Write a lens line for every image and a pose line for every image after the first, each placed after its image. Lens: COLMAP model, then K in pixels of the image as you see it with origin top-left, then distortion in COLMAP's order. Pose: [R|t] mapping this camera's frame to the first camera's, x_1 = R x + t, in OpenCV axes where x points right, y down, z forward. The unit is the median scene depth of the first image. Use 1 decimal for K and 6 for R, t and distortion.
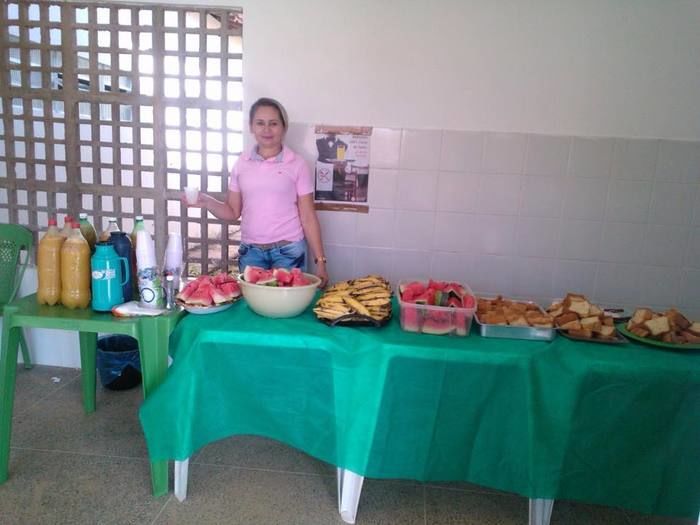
lens RADIAL K [[605.0, 0, 354.0], [0, 605.0, 264.1], [0, 0, 1]] dist [0.061935, -0.046251]
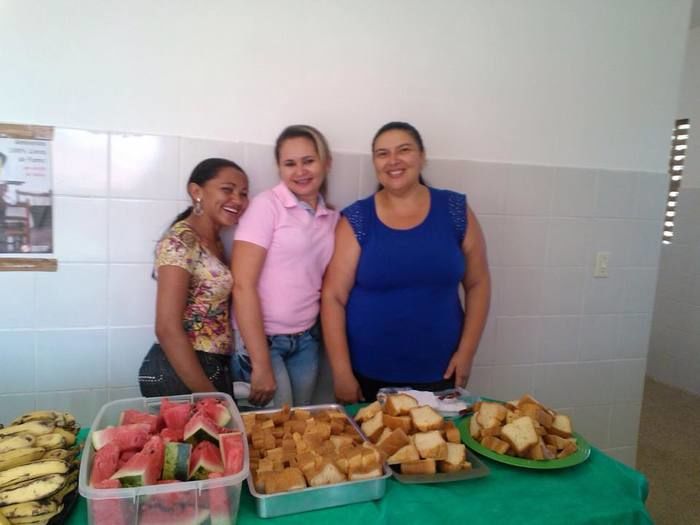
lens RADIAL K [[565.9, 0, 349.1], [0, 565.9, 258.5], [0, 0, 1]] dist [0.066058, 0.005006]
pose [[0.928284, -0.051470, 0.368292, 0.108156], [0.064495, 0.997650, -0.023137, -0.085973], [-0.366235, 0.045231, 0.929422, 0.491440]]
